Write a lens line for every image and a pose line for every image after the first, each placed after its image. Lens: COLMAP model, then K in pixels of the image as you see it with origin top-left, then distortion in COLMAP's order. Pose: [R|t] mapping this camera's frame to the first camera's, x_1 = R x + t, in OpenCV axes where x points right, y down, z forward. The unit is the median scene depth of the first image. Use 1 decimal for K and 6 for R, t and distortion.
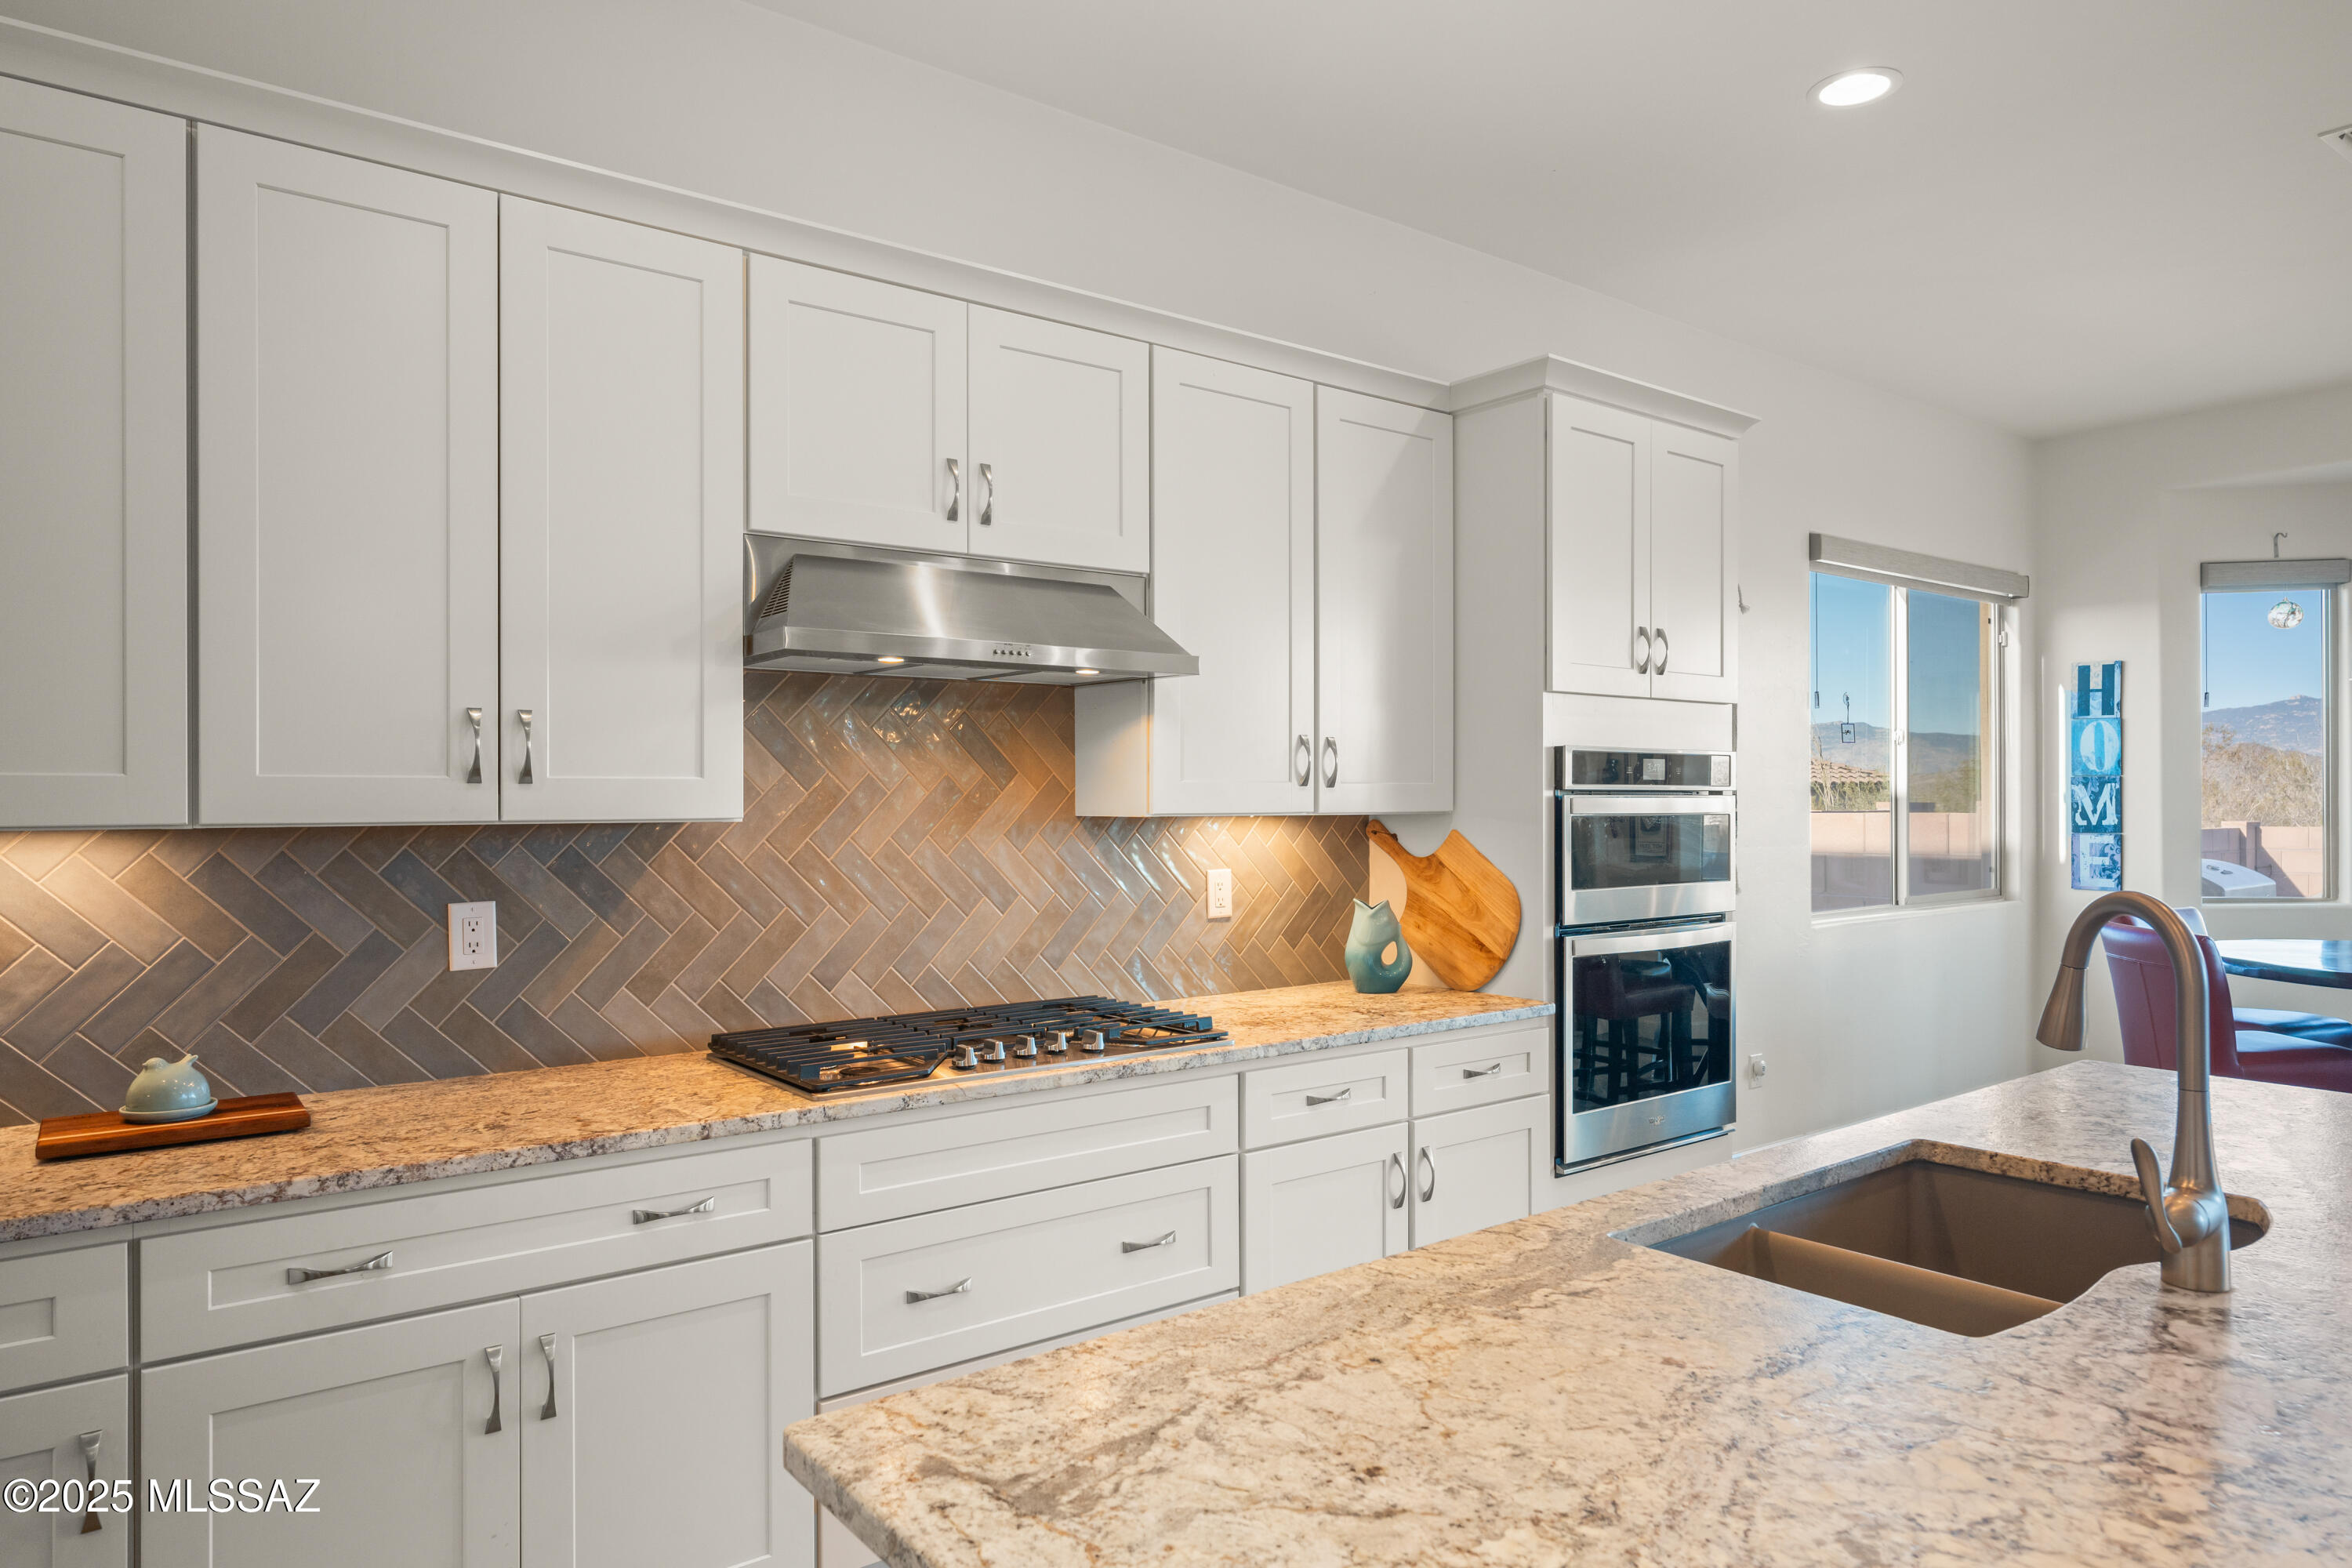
lens RADIAL K [[1435.7, 0, 1182.3], [0, 1435.7, 793.0], [0, 0, 1]] dist [0.000194, 0.002419]
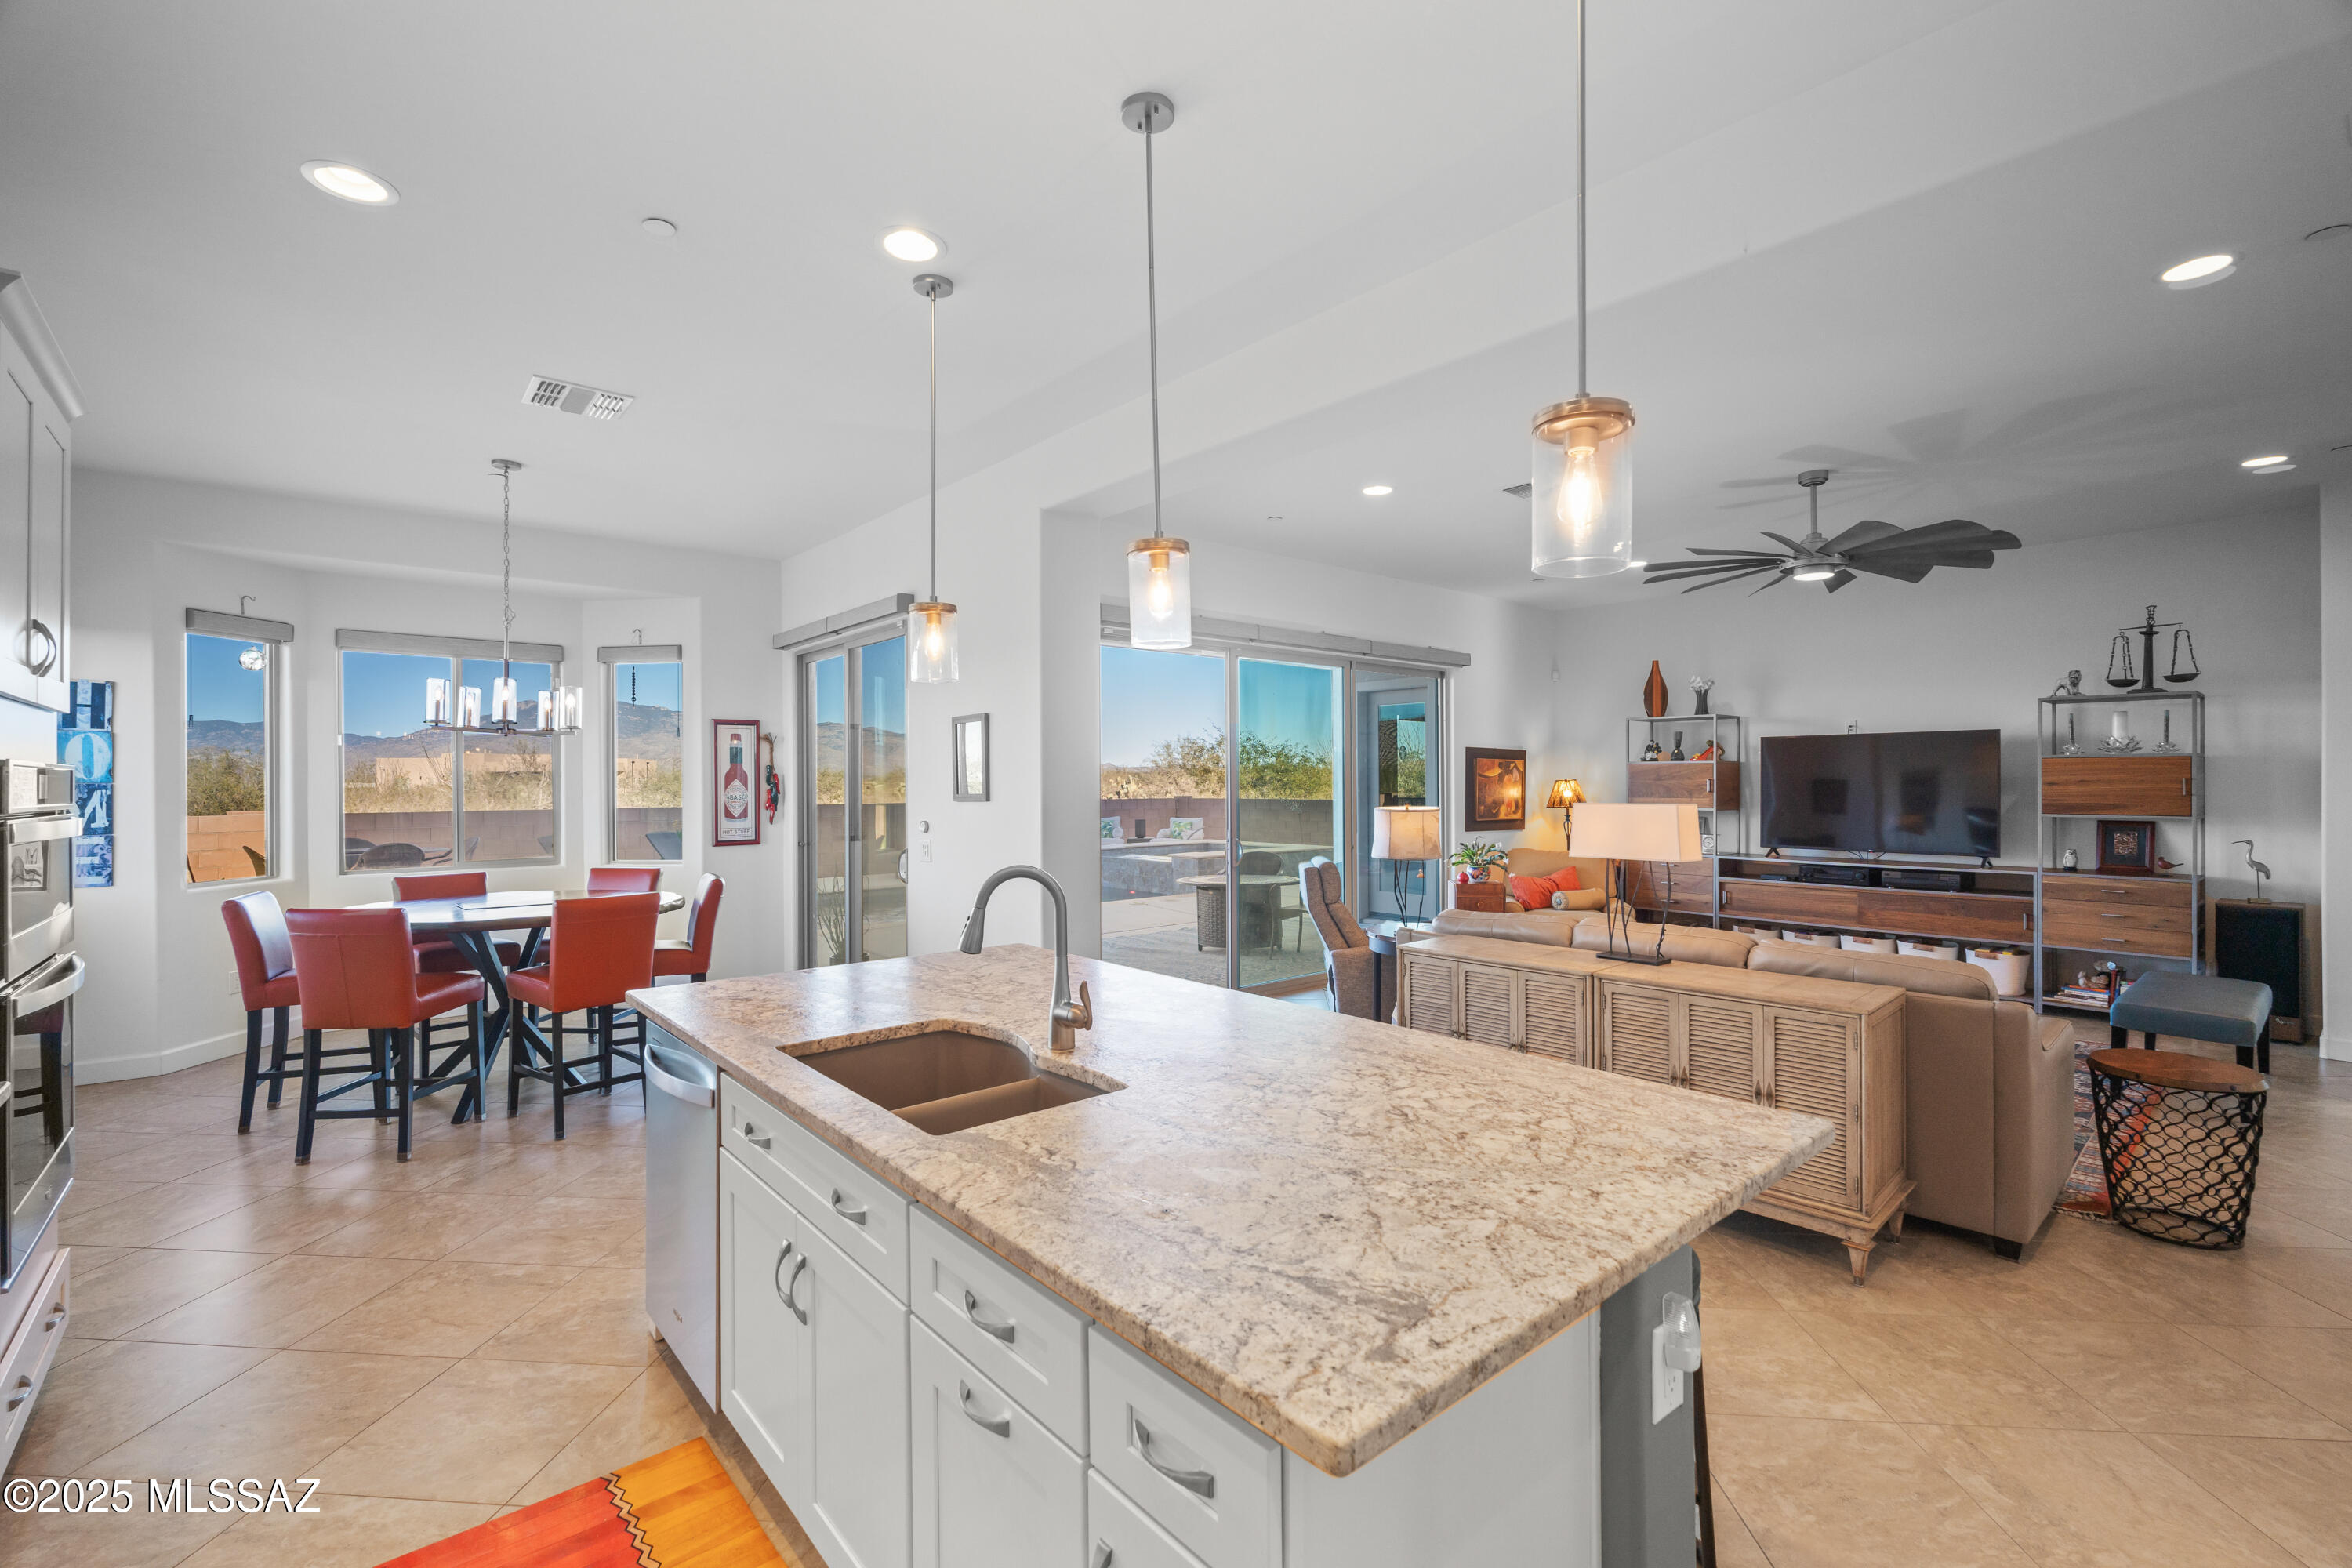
lens RADIAL K [[1027.2, 0, 1173.4], [0, 1027.2, 774.3], [0, 0, 1]] dist [-0.001524, 0.000009]
pose [[-0.050436, 0.011108, 0.998666, -0.405340], [-0.000113, 0.999938, -0.011128, -0.021844], [-0.998727, -0.000674, -0.050432, 0.448320]]
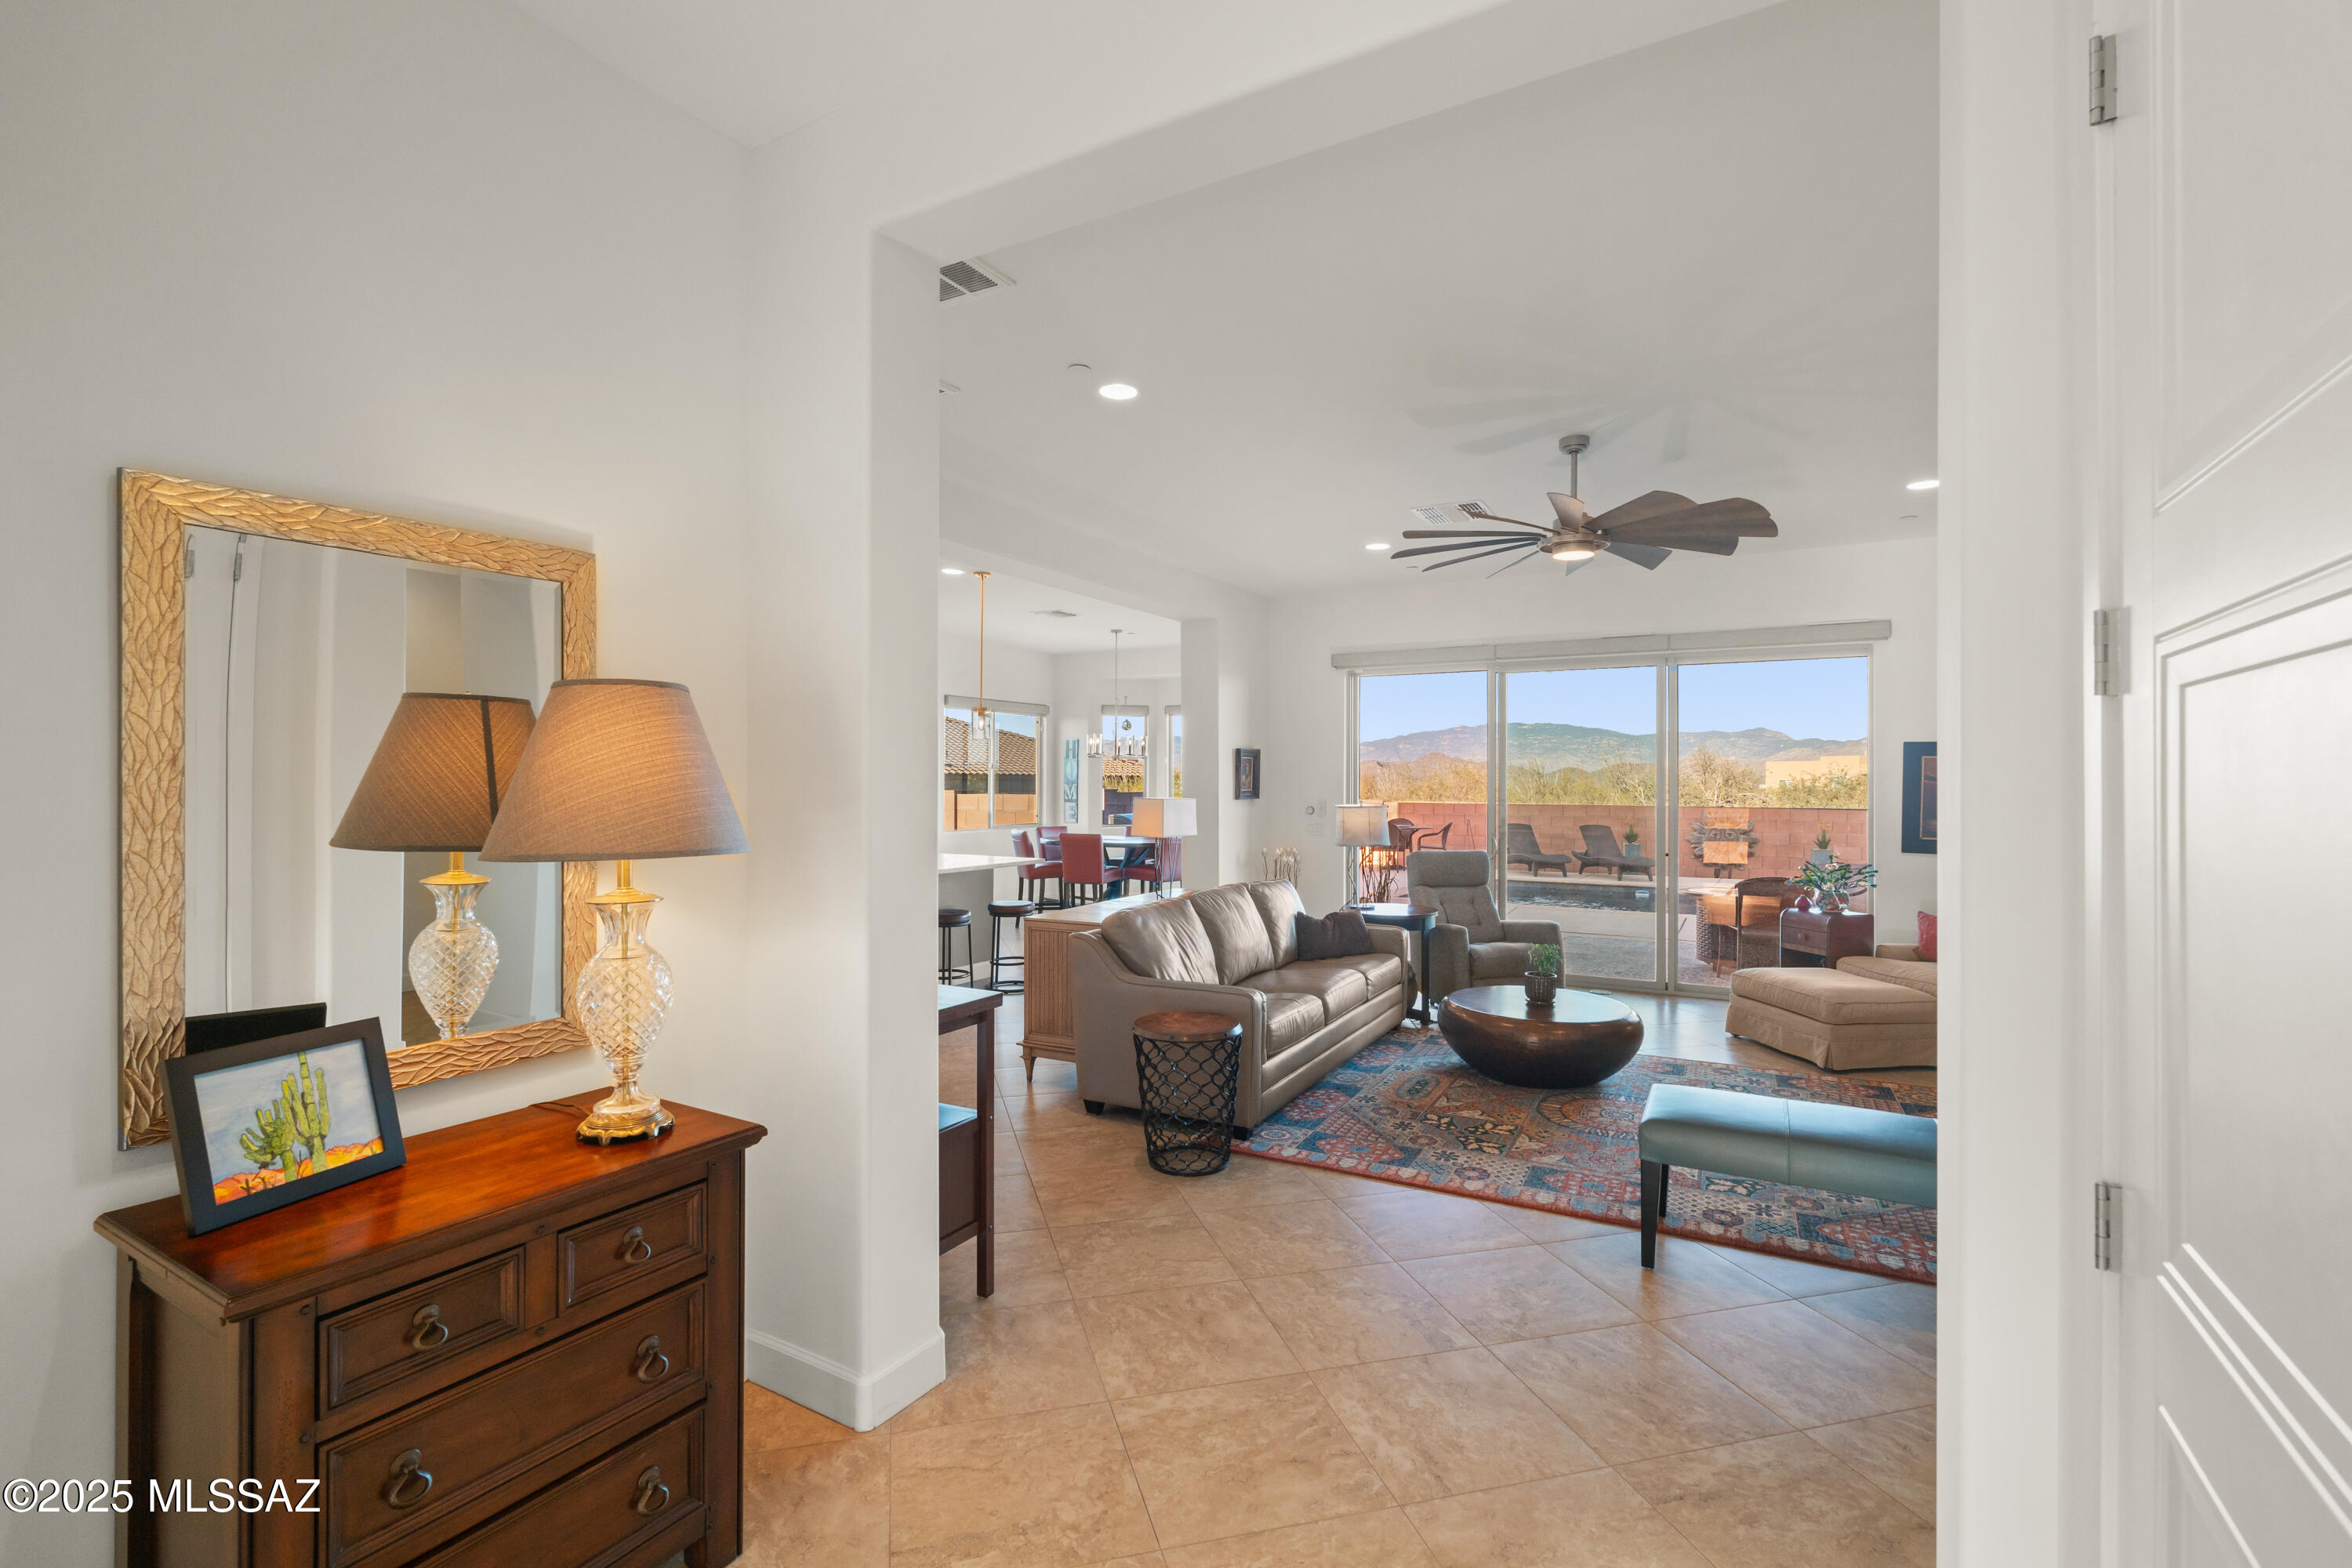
lens RADIAL K [[1049.8, 0, 1174.3], [0, 1049.8, 779.1], [0, 0, 1]] dist [-0.002401, 0.000162]
pose [[0.925135, 0.009102, 0.379530, 0.130482], [-0.009419, 0.999955, -0.001020, -0.033076], [-0.379522, -0.002631, 0.925179, -1.983994]]
